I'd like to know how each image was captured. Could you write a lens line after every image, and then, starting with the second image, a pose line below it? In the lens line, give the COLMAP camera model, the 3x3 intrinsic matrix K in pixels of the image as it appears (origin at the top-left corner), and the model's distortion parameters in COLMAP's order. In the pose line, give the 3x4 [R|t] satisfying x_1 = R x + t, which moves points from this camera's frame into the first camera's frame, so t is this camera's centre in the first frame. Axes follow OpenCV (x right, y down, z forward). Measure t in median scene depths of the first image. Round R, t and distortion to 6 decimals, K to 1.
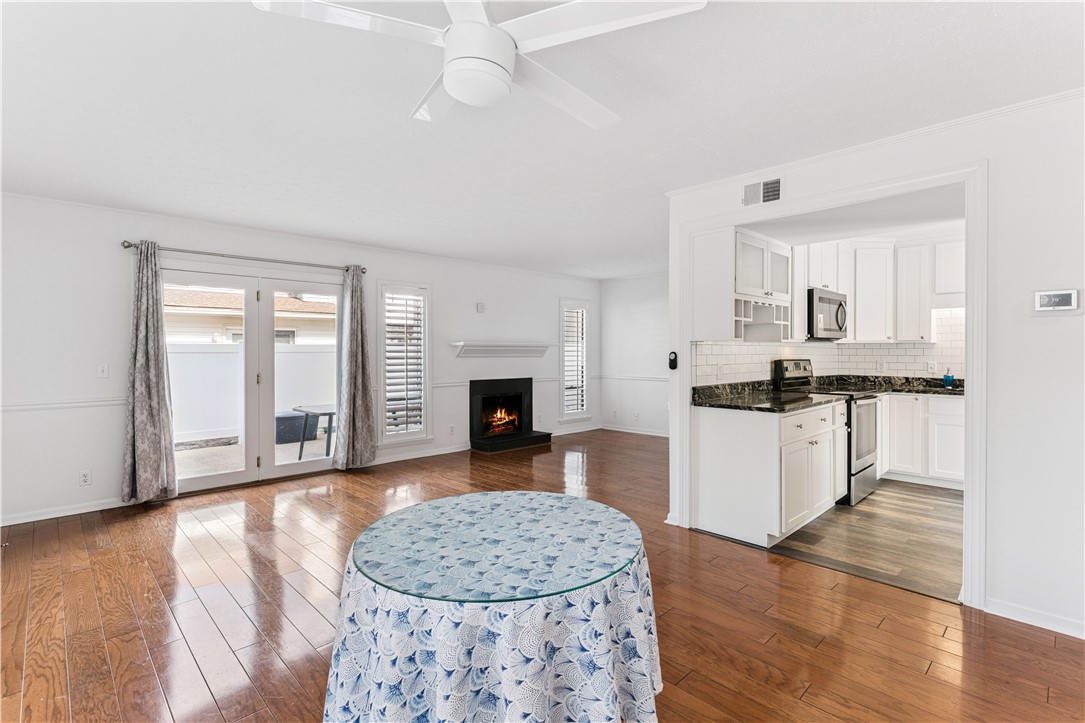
lens RADIAL K [[518.0, 0, 541.2], [0, 518.0, 354.1], [0, 0, 1]] dist [0.004779, -0.000629]
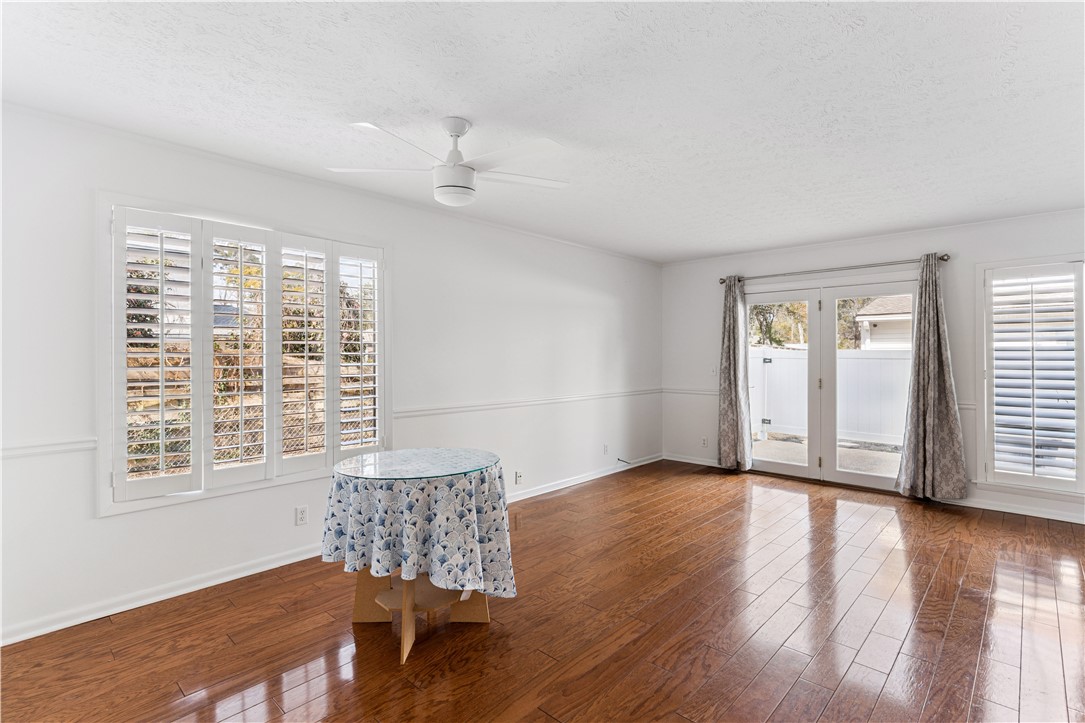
lens RADIAL K [[518.0, 0, 541.4], [0, 518.0, 359.8], [0, 0, 1]] dist [0.004779, -0.000629]
pose [[0.046522, 0.006273, -0.998898, 0.478089], [-0.010162, 0.999932, 0.005806, -0.001650], [0.998866, 0.009881, 0.046583, 0.375316]]
